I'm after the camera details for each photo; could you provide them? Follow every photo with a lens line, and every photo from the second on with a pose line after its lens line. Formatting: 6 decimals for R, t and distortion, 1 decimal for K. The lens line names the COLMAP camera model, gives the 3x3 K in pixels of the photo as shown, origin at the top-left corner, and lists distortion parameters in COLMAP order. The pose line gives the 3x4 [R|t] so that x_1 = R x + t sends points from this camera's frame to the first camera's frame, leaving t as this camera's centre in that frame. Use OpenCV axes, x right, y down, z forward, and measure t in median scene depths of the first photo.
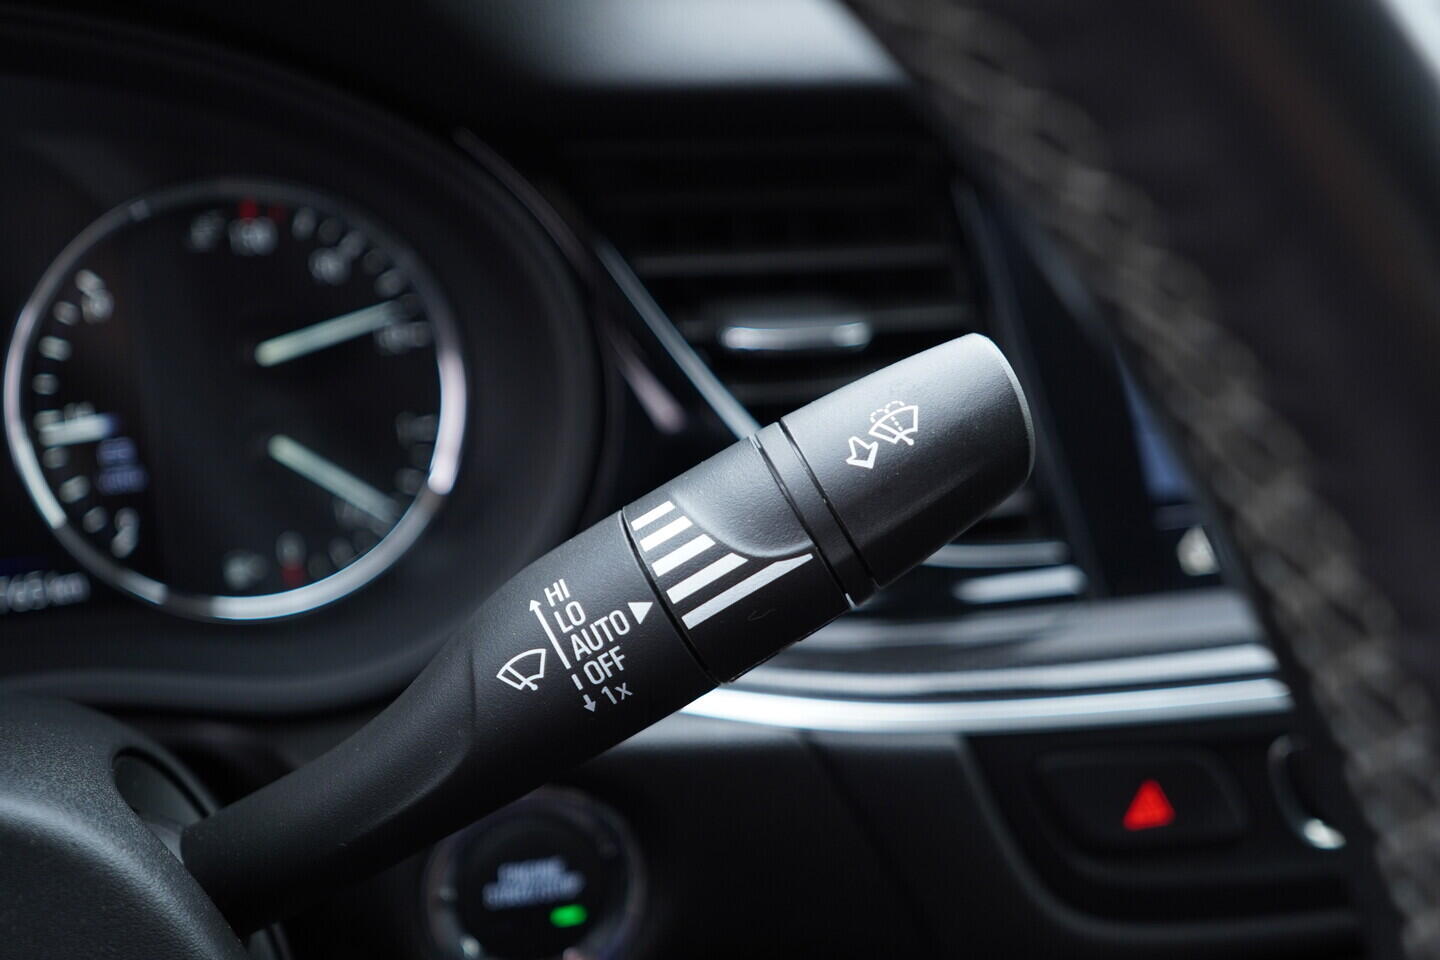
lens RADIAL K [[1472.1, 0, 720.0], [0, 1472.1, 480.0], [0, 0, 1]] dist [-0.008885, 0.030224]
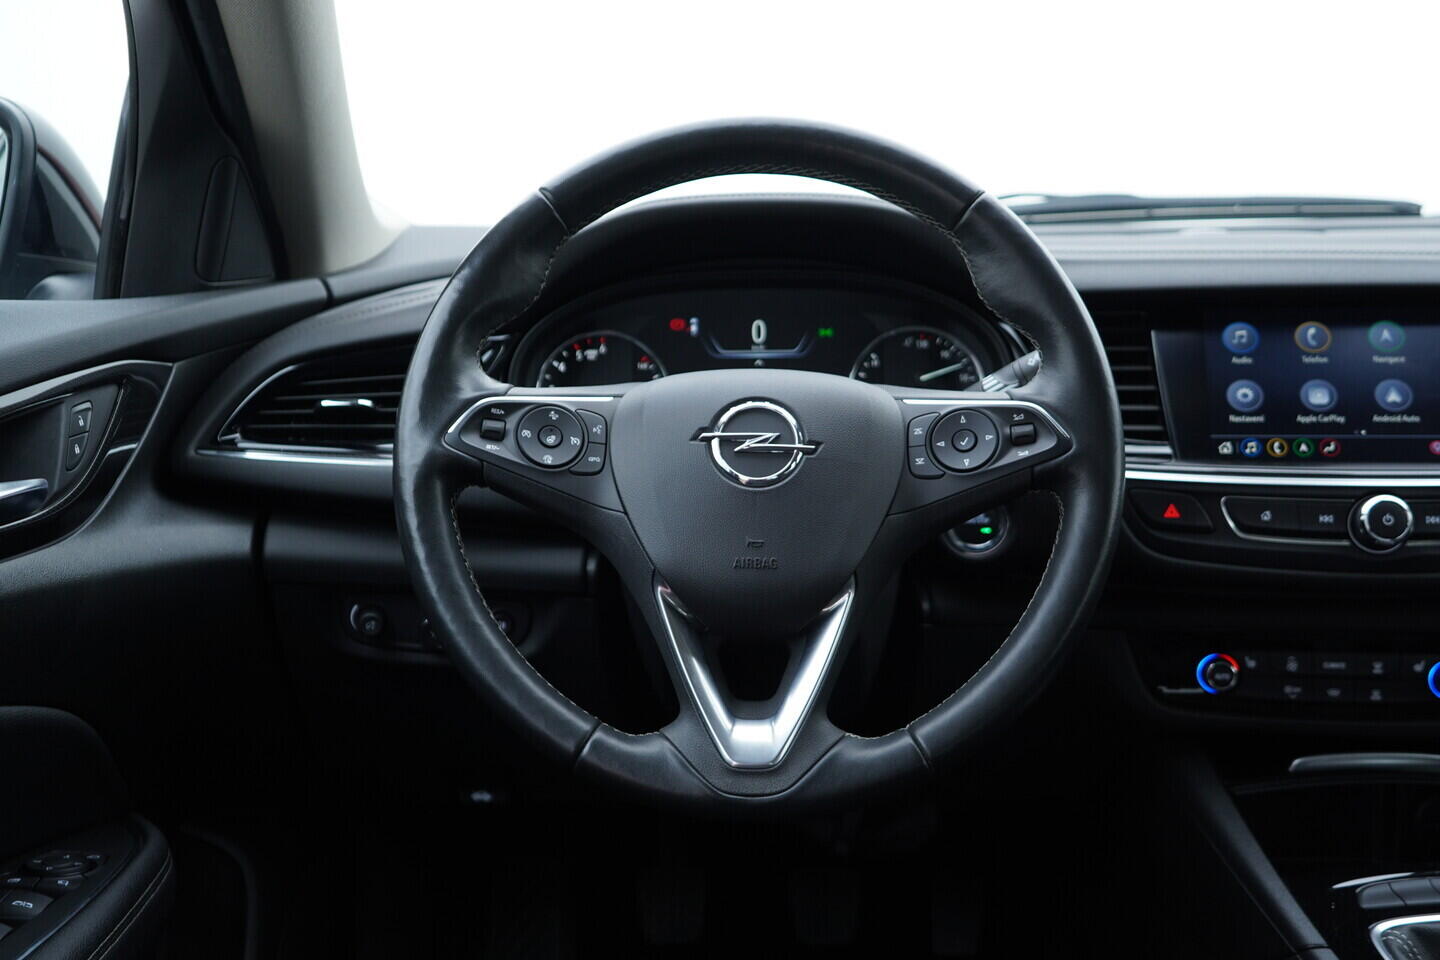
lens RADIAL K [[1472.1, 0, 720.0], [0, 1472.1, 480.0], [0, 0, 1]] dist [-0.008885, 0.030224]
pose [[0.874977, 0.034092, -0.482962, 0.953884], [-0.127107, 0.978704, -0.161192, 0.777874], [0.467182, 0.202427, 0.860677, -2.125323]]
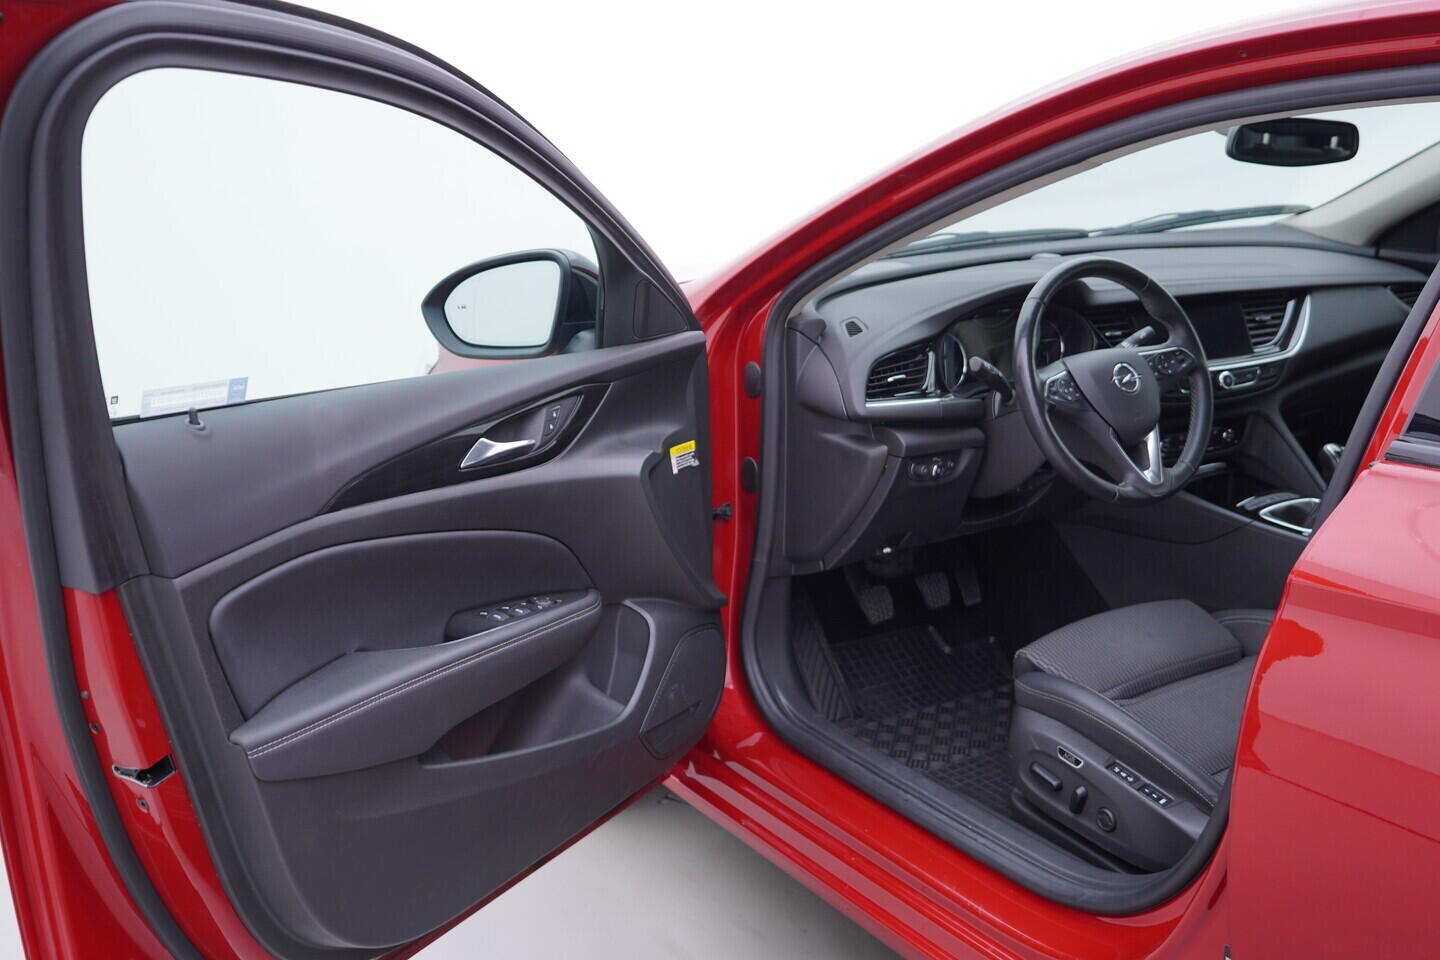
lens RADIAL K [[1472.1, 0, 720.0], [0, 1472.1, 480.0], [0, 0, 1]] dist [-0.008885, 0.030224]
pose [[0.994451, -0.068313, 0.080007, -2.930243], [0.075147, 0.993477, -0.085770, 1.286335], [-0.073626, 0.091306, 0.993097, -7.089701]]
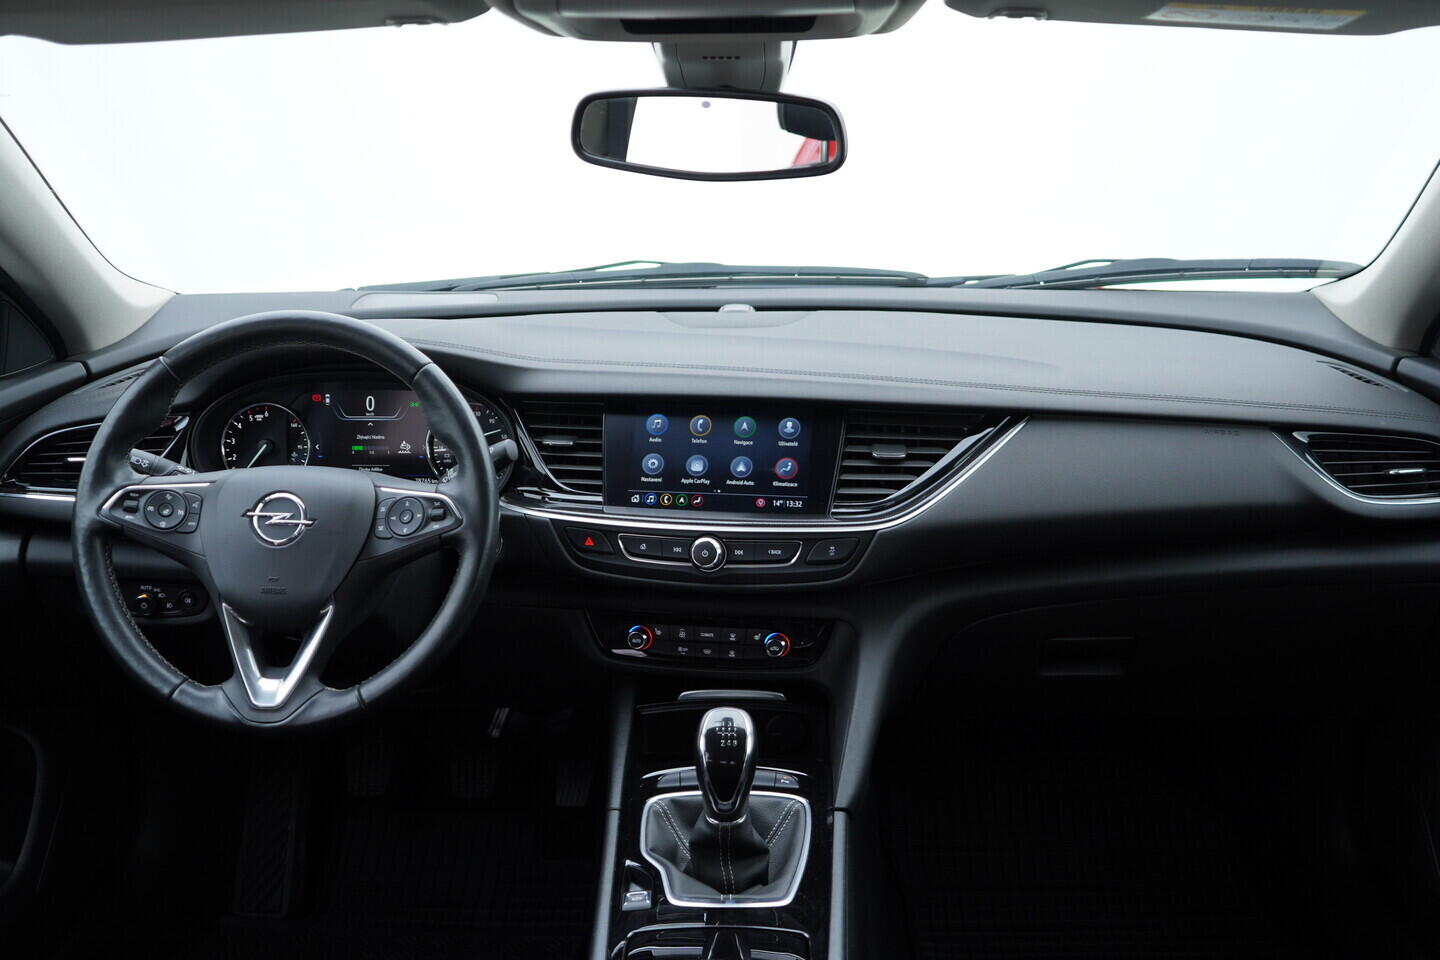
lens RADIAL K [[1472.1, 0, 720.0], [0, 1472.1, 480.0], [0, 0, 1]] dist [-0.008885, 0.030224]
pose [[0.870345, 0.093555, -0.483474, 3.048927], [-0.139569, 0.988393, -0.059990, 0.252547], [0.472251, 0.119690, 0.873300, -3.140179]]
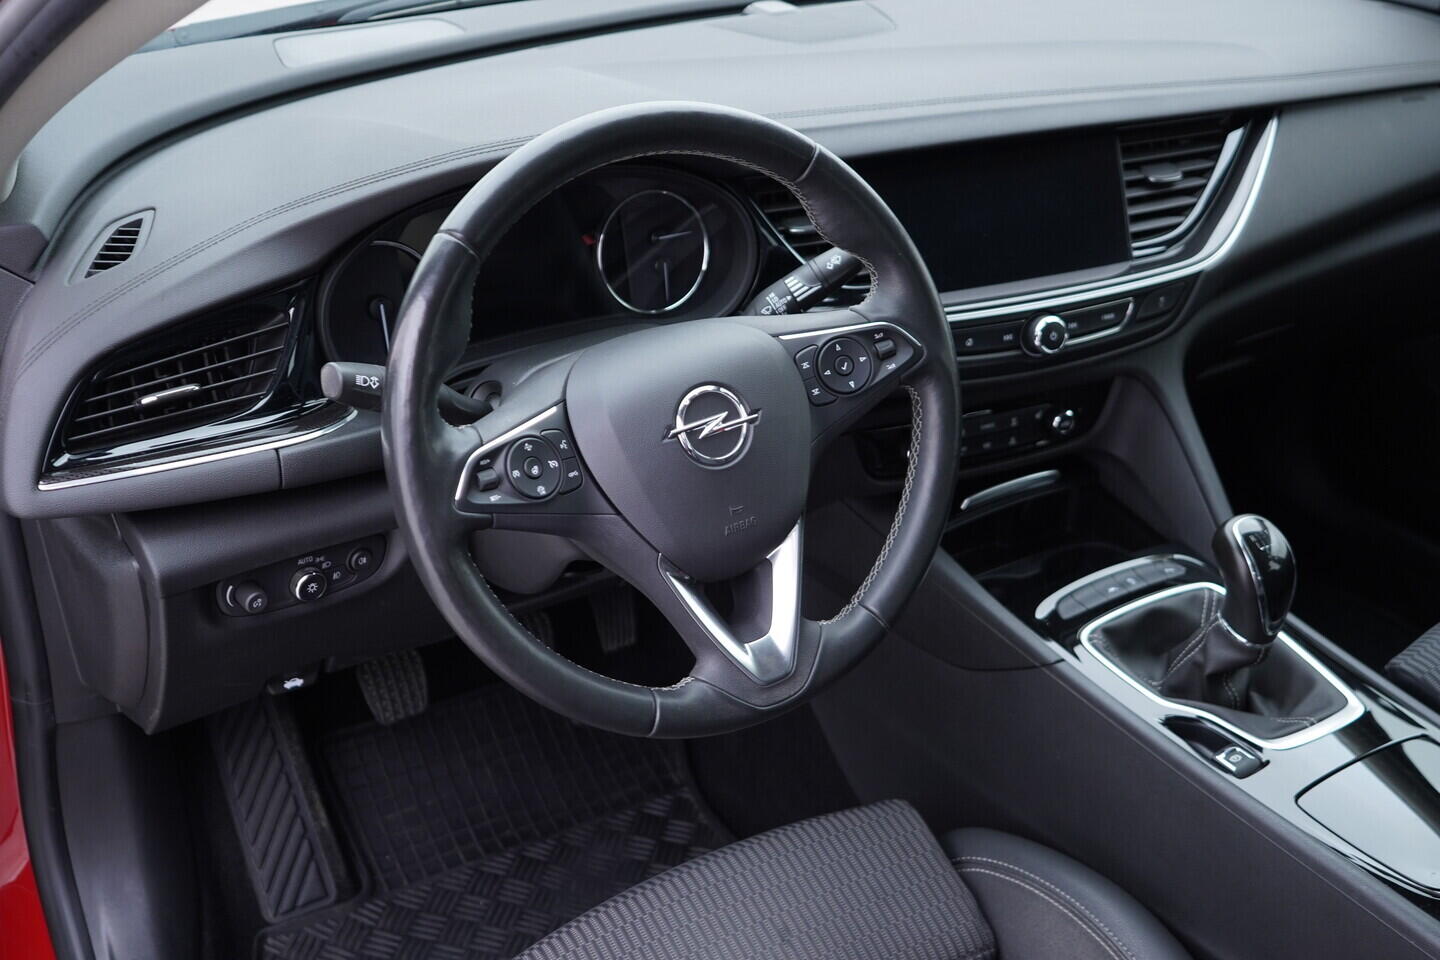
lens RADIAL K [[1472.1, 0, 720.0], [0, 1472.1, 480.0], [0, 0, 1]] dist [-0.008885, 0.030224]
pose [[0.998418, -0.048156, 0.029035, -0.322381], [0.042877, 0.986026, 0.160976, -0.084636], [-0.036382, -0.159476, 0.986531, -2.852354]]
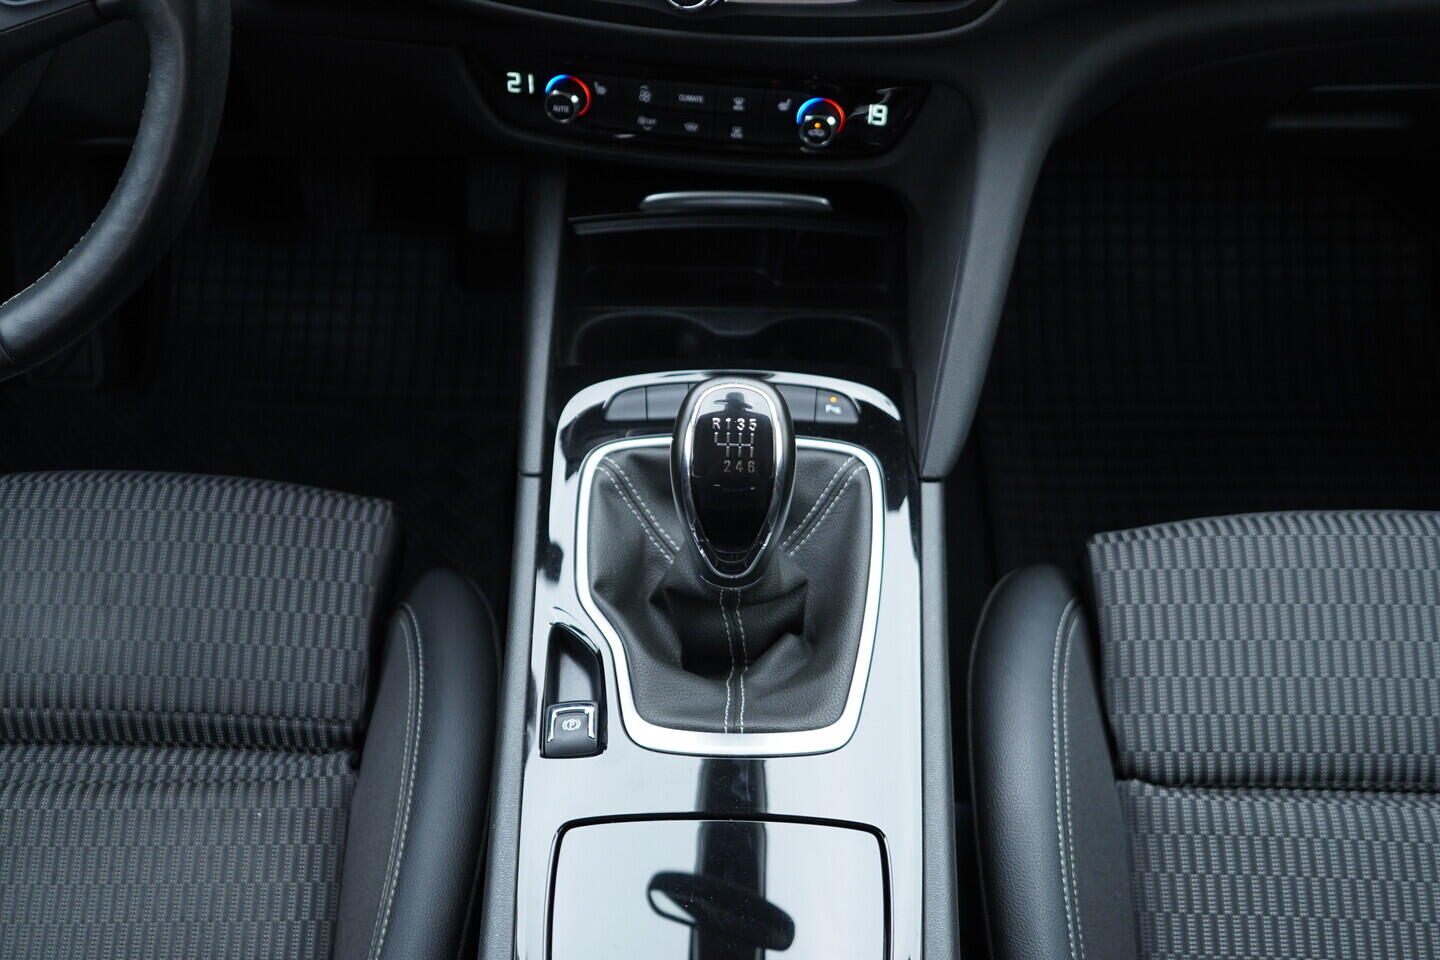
lens RADIAL K [[1472.1, 0, 720.0], [0, 1472.1, 480.0], [0, 0, 1]] dist [-0.008885, 0.030224]
pose [[0.876832, 0.342434, -0.337499, 1.812292], [-0.139752, 0.853170, 0.502564, -0.300465], [0.460039, -0.393498, 0.795942, -1.084503]]
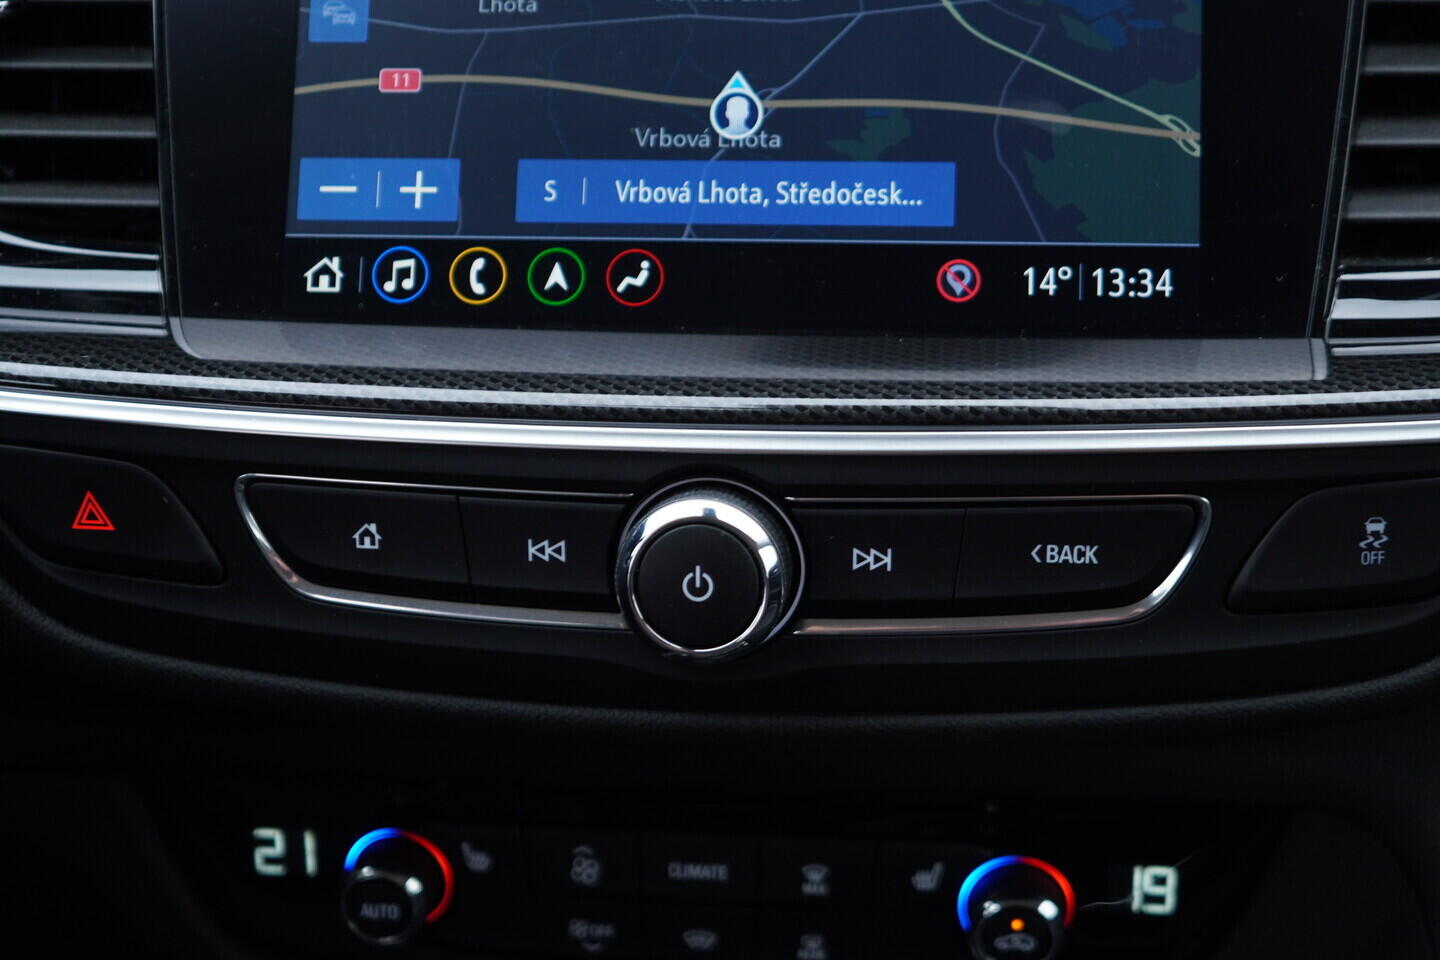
lens RADIAL K [[2088.3, 0, 720.0], [0, 2088.3, 480.0], [0, 0, 1]] dist [-0.008377, 0.007063]
pose [[0.899048, 0.142234, -0.414105, 1.226053], [-0.104554, 0.988146, 0.112409, 0.002898], [0.425185, -0.057765, 0.903261, -0.058807]]
